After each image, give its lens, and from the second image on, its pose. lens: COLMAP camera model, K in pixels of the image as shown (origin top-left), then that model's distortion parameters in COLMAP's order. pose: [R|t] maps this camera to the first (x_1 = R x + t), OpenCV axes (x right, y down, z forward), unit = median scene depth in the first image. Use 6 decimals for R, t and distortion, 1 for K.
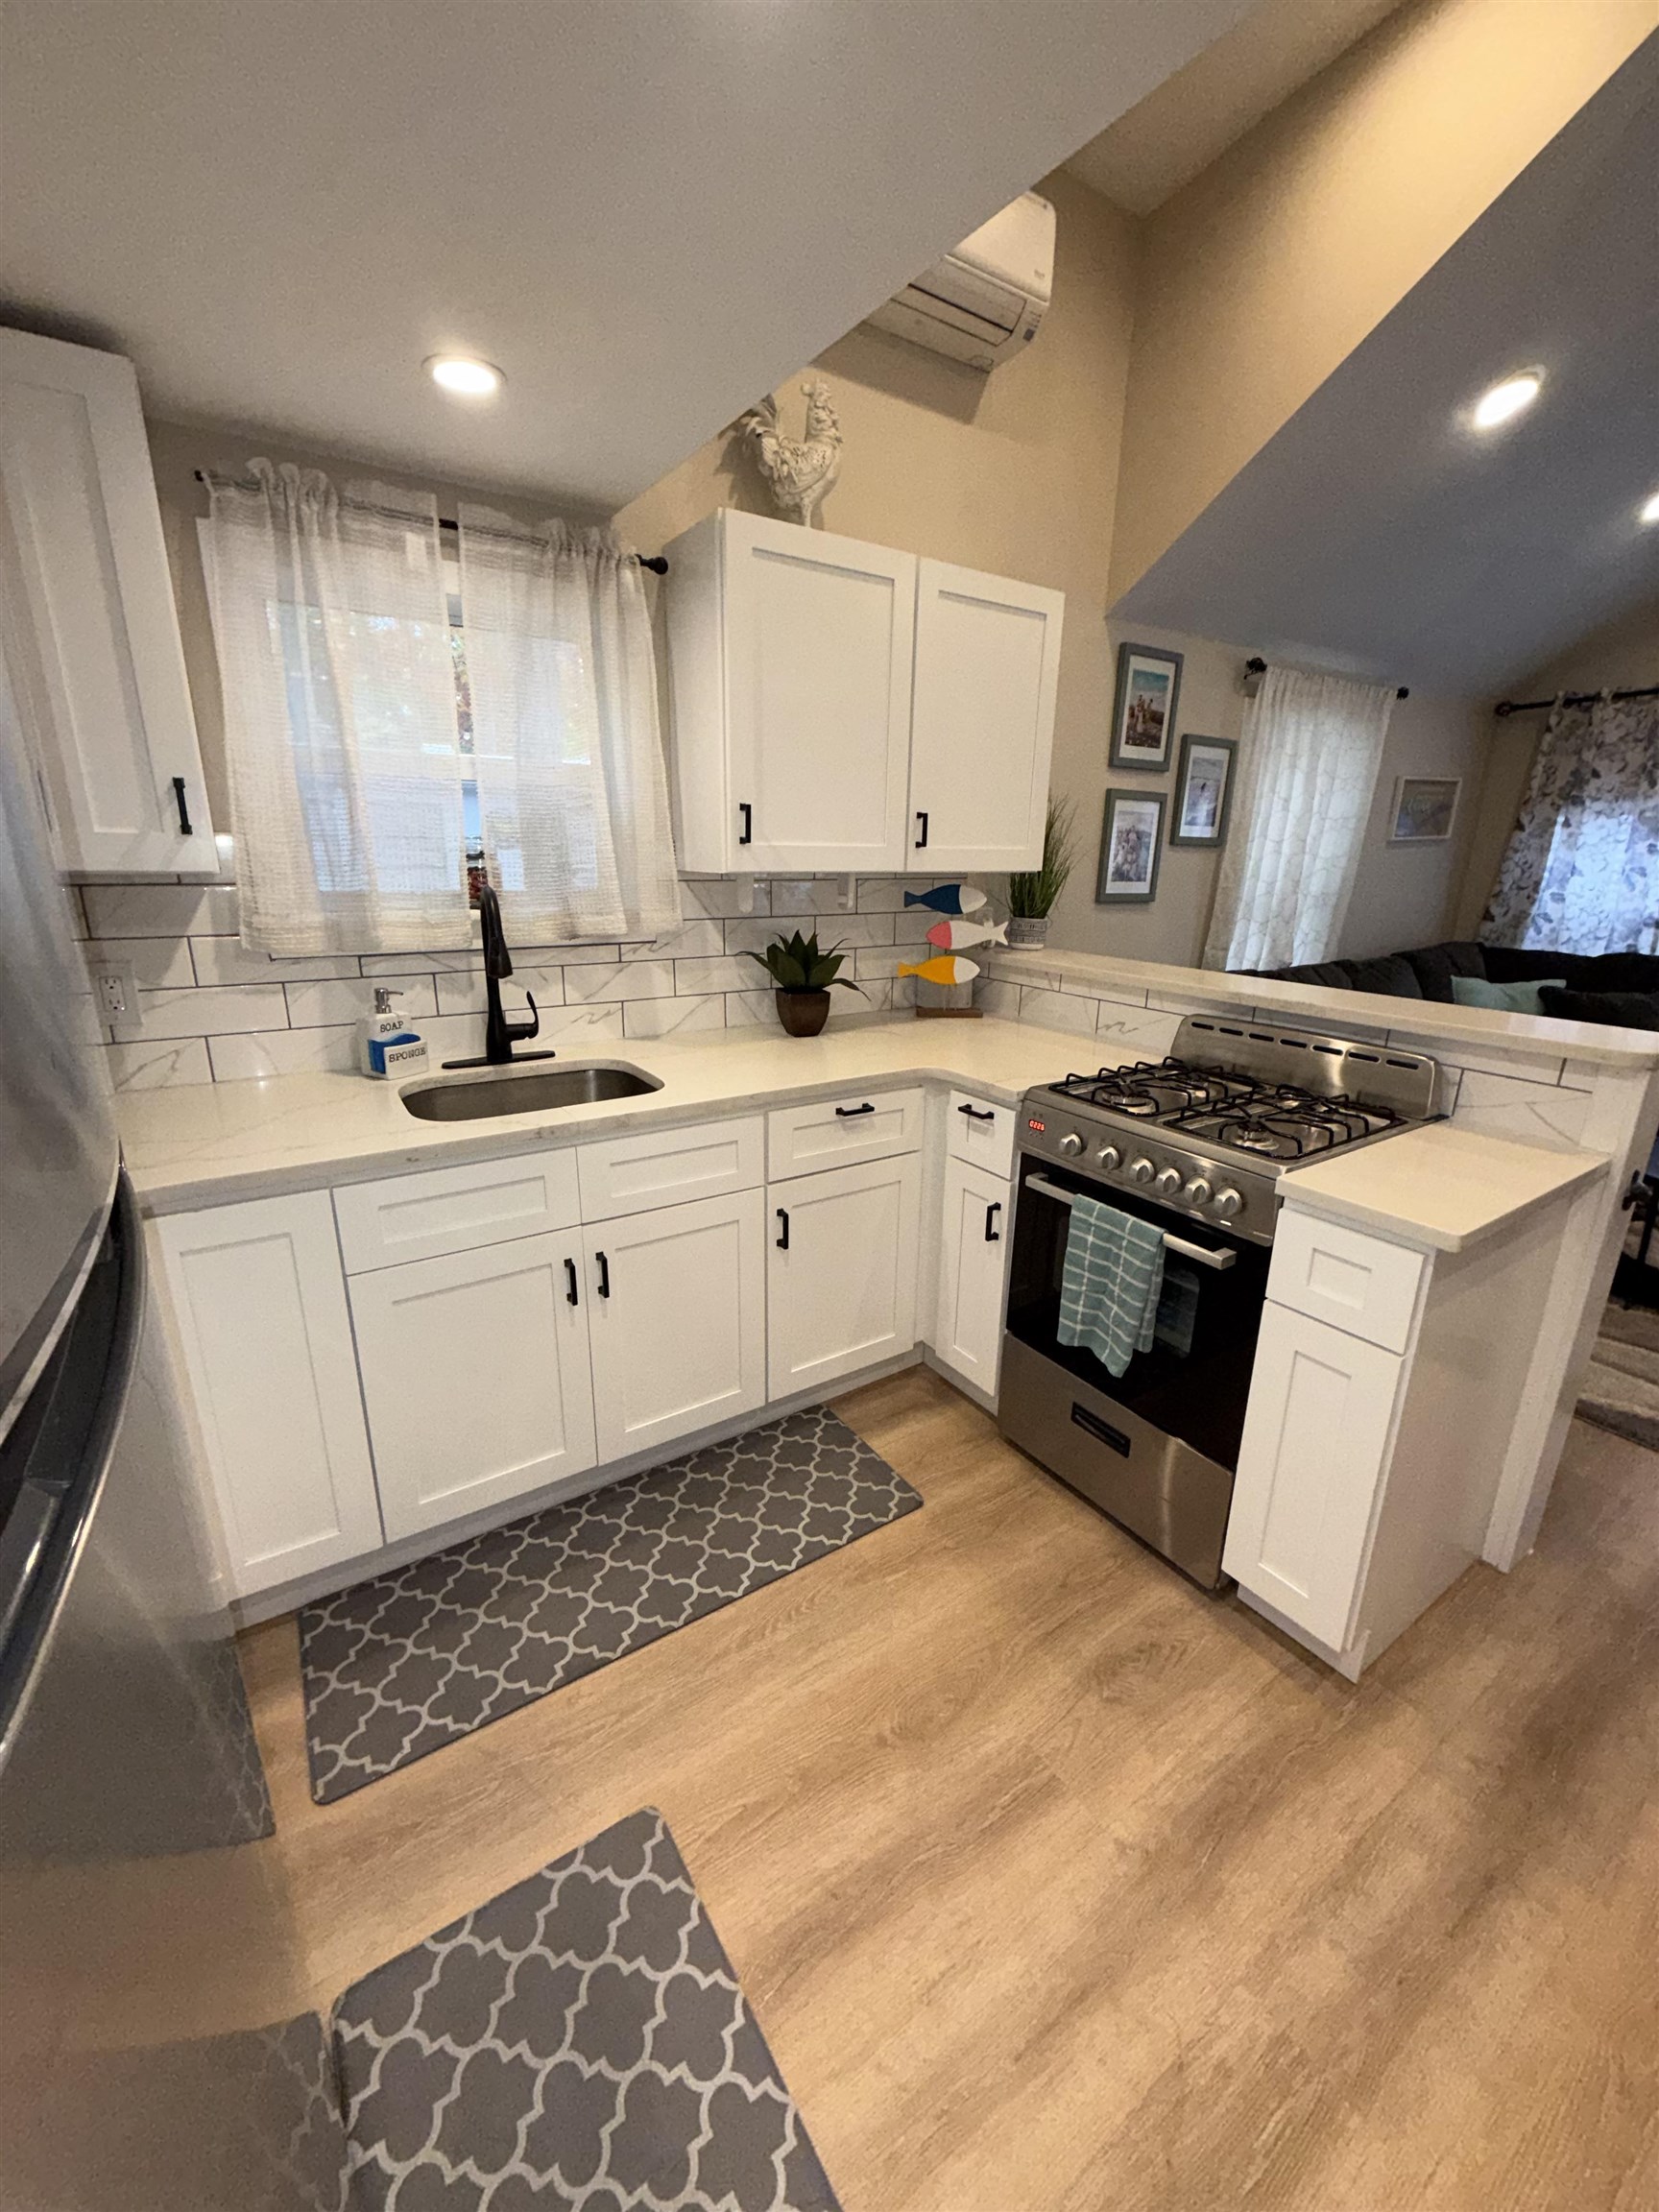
lens RADIAL K [[880.7, 0, 836.7], [0, 880.7, 1103.9], [0, 0, 1]] dist [-0.002857, -0.000165]
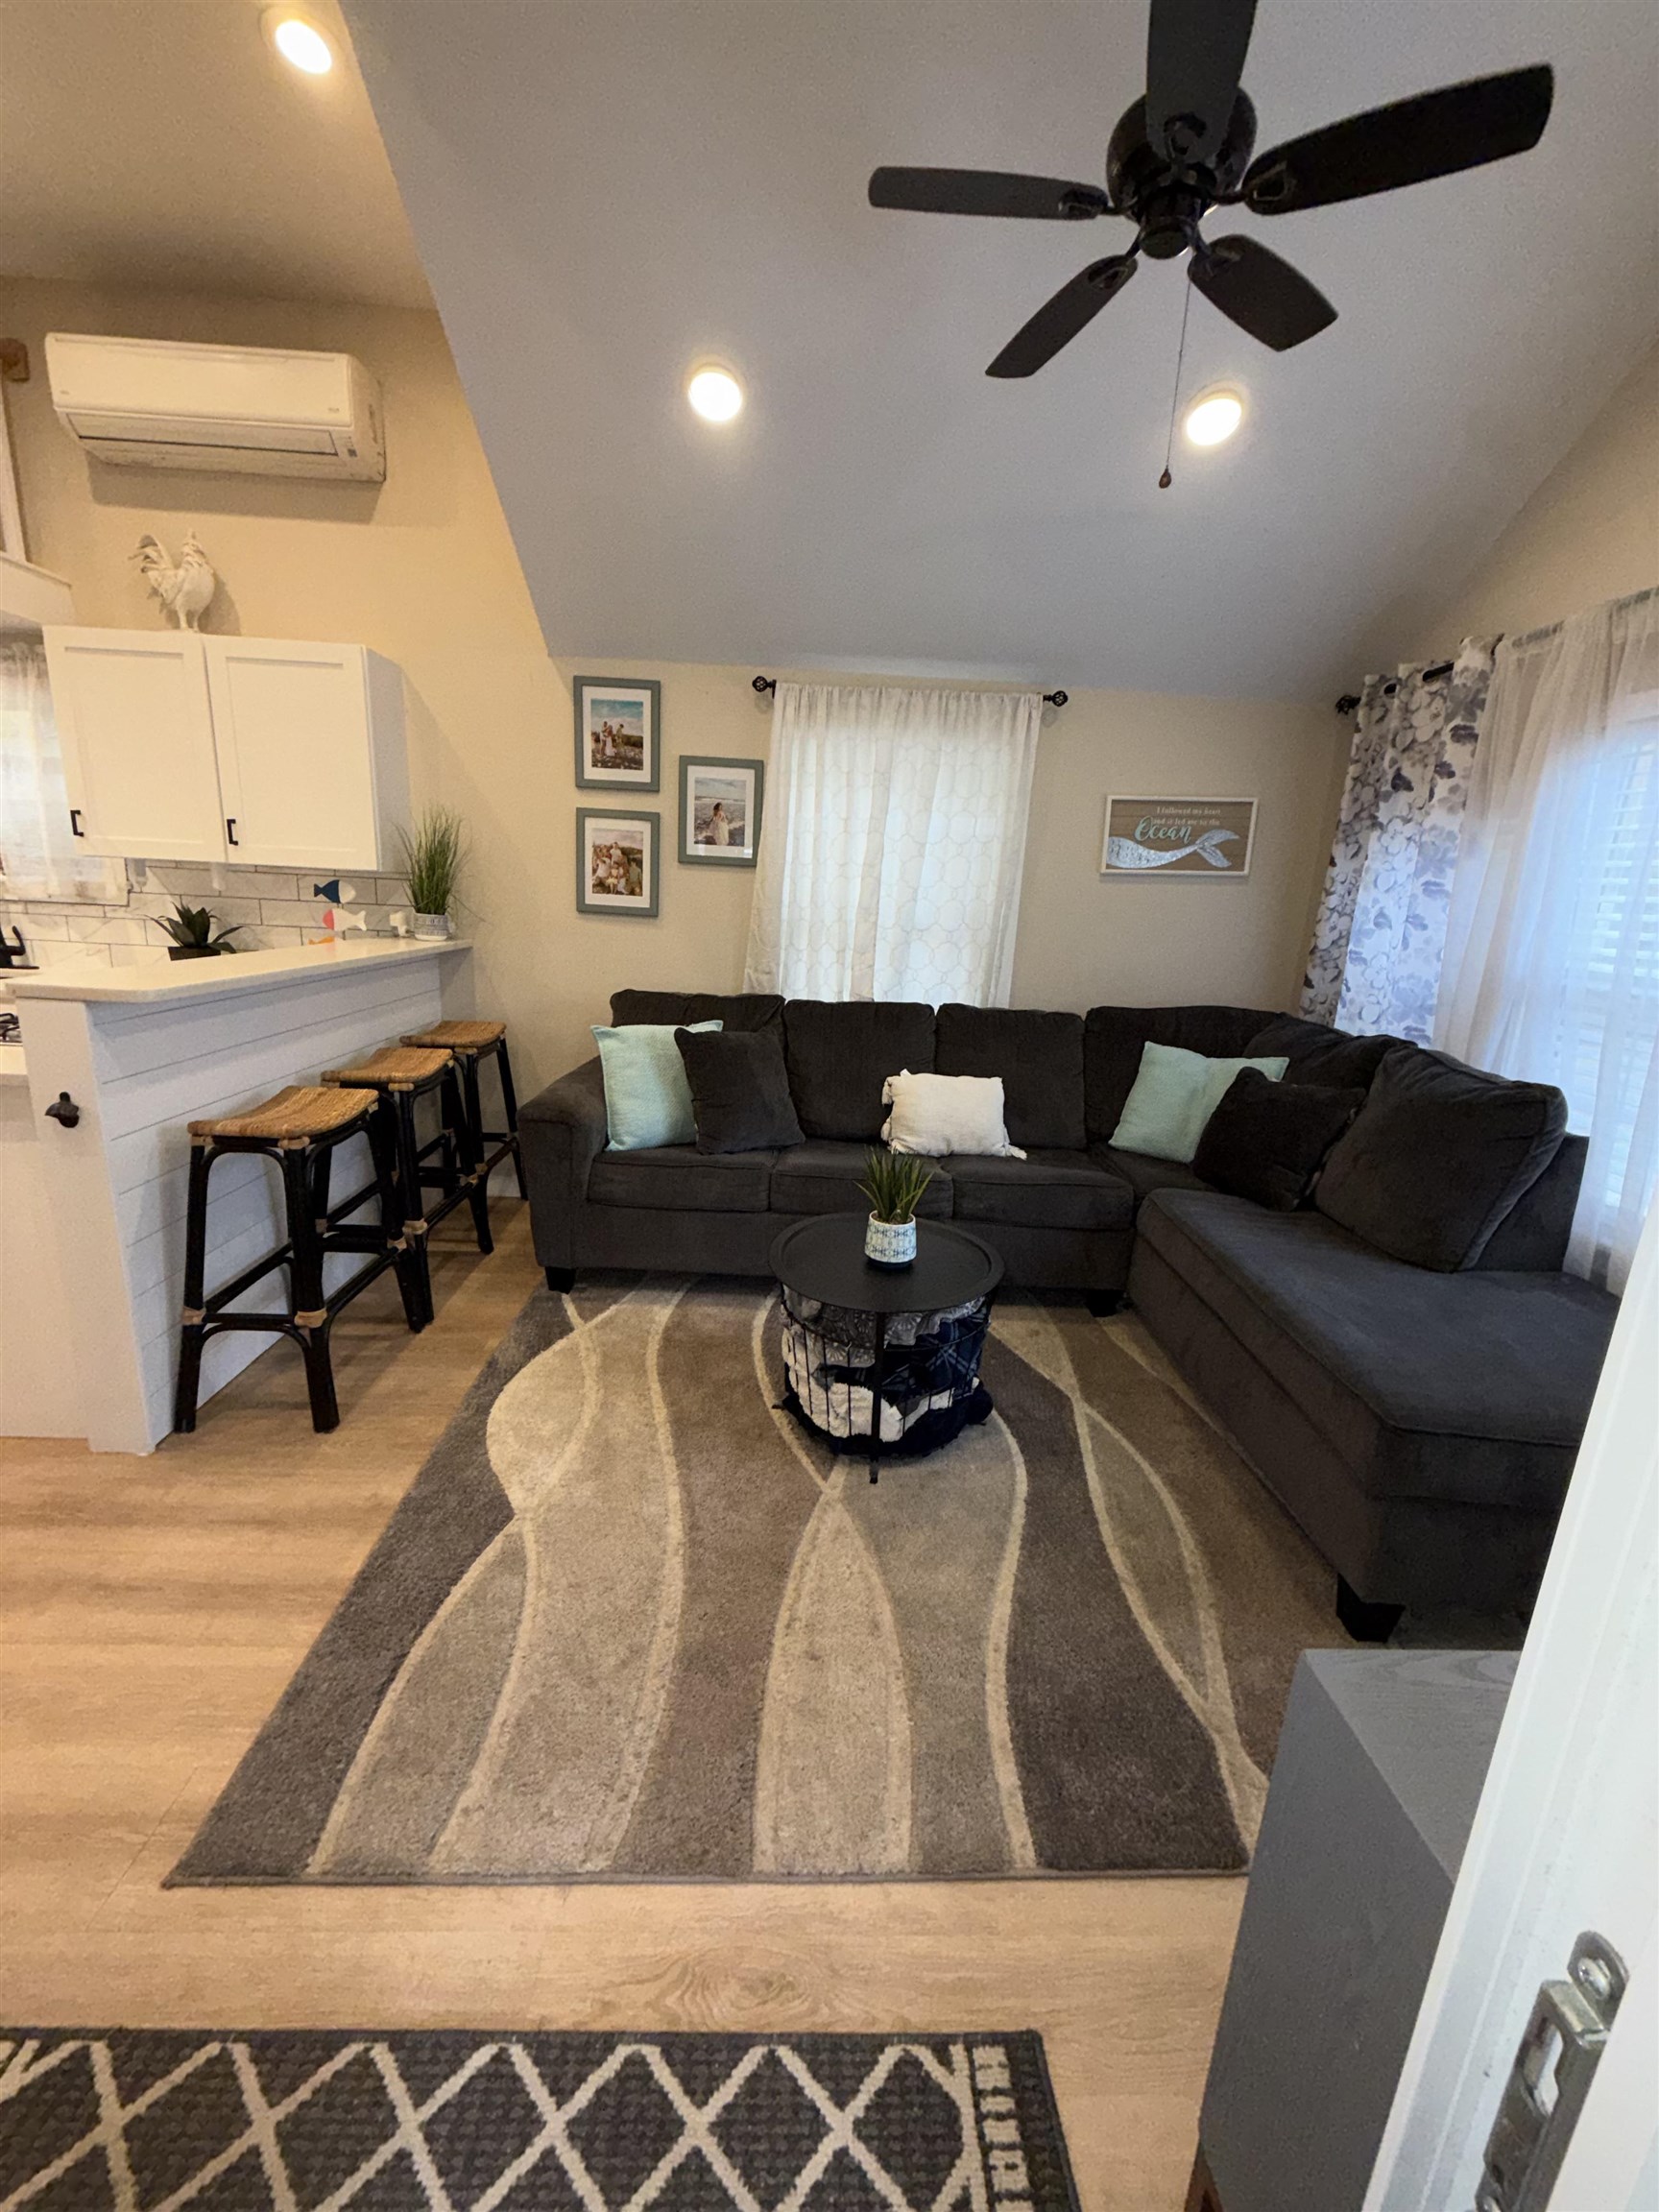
lens RADIAL K [[880.7, 0, 823.2], [0, 880.7, 1102.6], [0, 0, 1]] dist [-0.002857, -0.000165]
pose [[0.846044, 0.149267, -0.511789, 1.146817], [-0.185262, 0.982491, -0.019709, -0.033471], [0.499887, 0.111490, 0.858885, 0.250331]]
